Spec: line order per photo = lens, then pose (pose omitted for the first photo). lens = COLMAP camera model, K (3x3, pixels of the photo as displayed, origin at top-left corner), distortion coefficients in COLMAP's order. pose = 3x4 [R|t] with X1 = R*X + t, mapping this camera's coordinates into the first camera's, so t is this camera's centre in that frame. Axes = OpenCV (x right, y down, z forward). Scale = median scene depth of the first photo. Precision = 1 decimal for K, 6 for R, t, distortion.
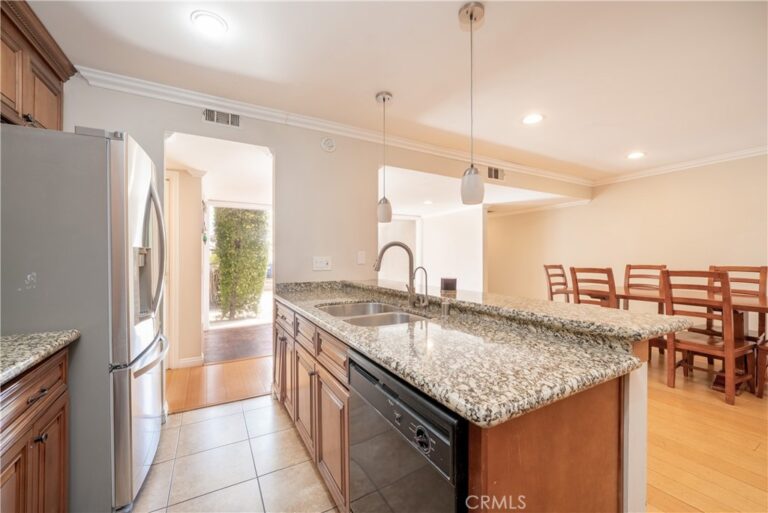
lens RADIAL K [[313.2, 0, 384.0], [0, 313.2, 256.5], [0, 0, 1]] dist [-0.000016, -0.000013]
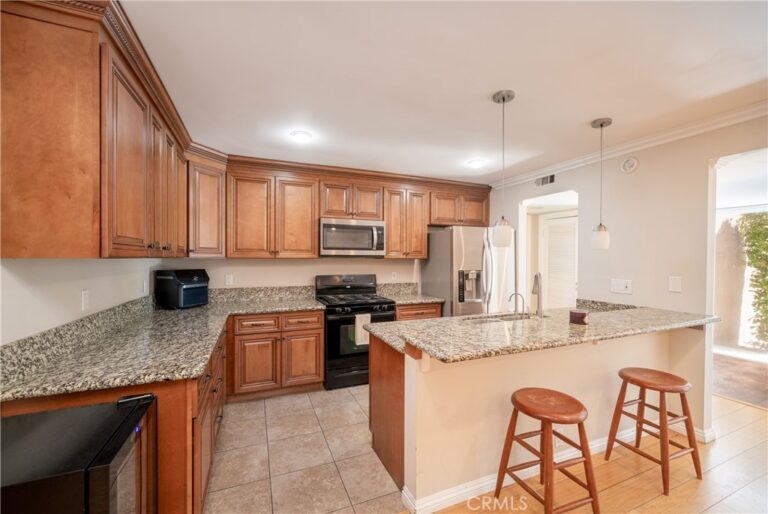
lens RADIAL K [[302.7, 0, 376.5], [0, 302.7, 260.9], [0, 0, 1]] dist [-0.000616, -0.000104]
pose [[-0.128761, 0.007887, -0.991644, 0.897357], [-0.010589, 0.999900, 0.009327, -0.061926], [0.991619, 0.011702, -0.128664, 0.359034]]
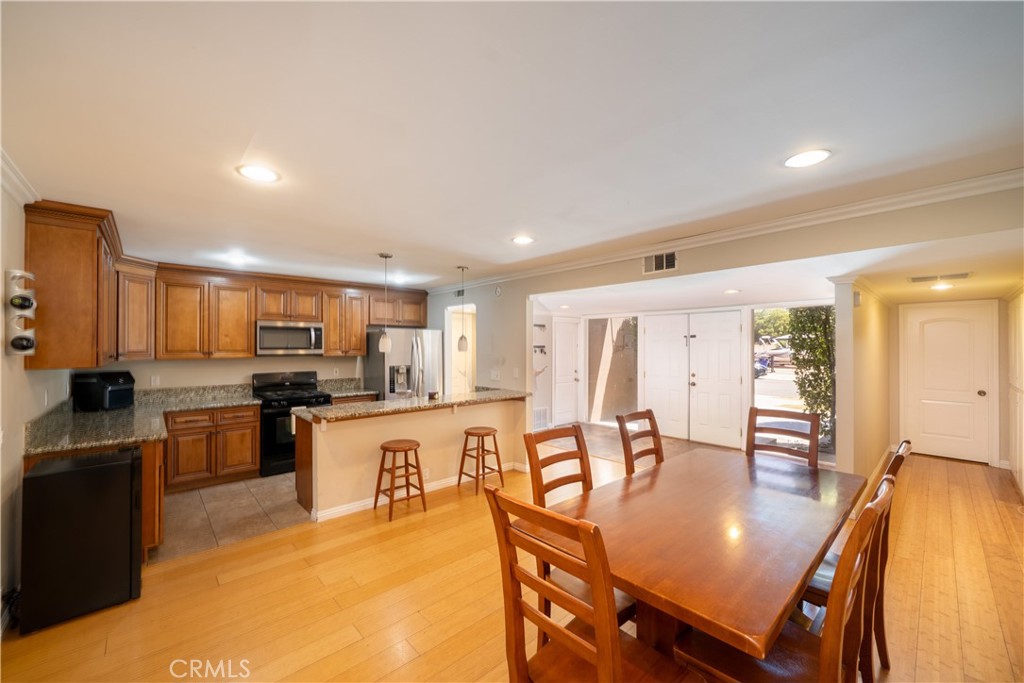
lens RADIAL K [[396.0, 0, 479.6], [0, 396.0, 343.0], [0, 0, 1]] dist [-0.000488, -0.000016]
pose [[0.176217, -0.010354, -0.984297, 1.597566], [-0.003078, 0.999934, -0.011070, -0.108580], [0.984347, 0.004980, 0.176173, 0.632435]]
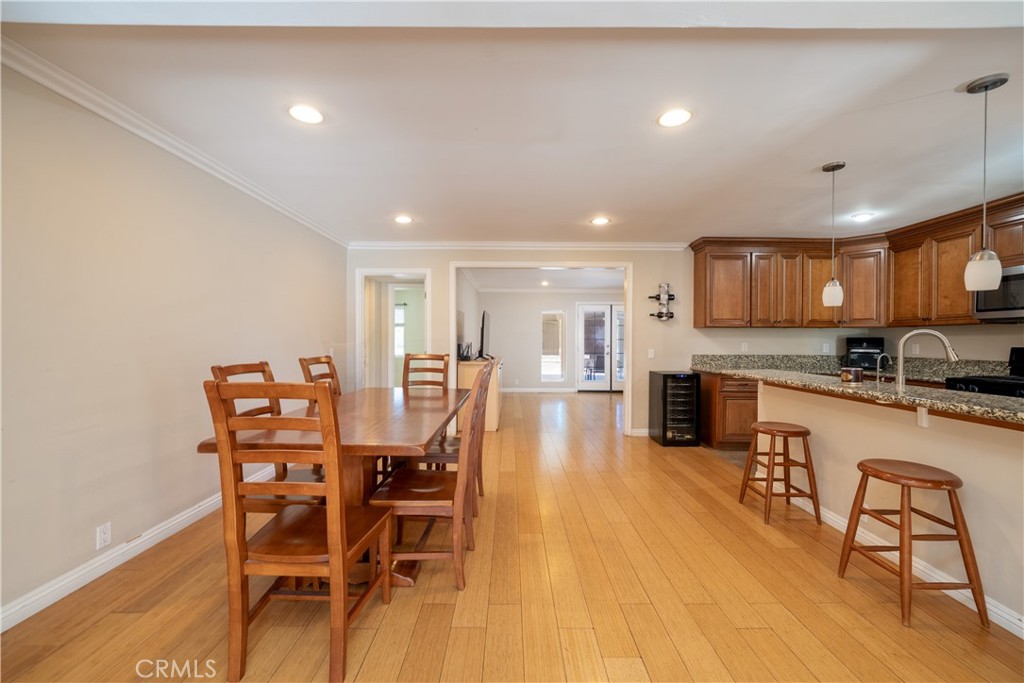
lens RADIAL K [[417.5, 0, 512.0], [0, 417.5, 341.5], [0, 0, 1]] dist [-0.000016, -0.000013]
pose [[-0.873392, -0.004216, 0.487000, 0.348616], [0.001143, 0.999942, 0.010707, -0.016813], [-0.487017, 0.009908, -0.873337, 1.880763]]
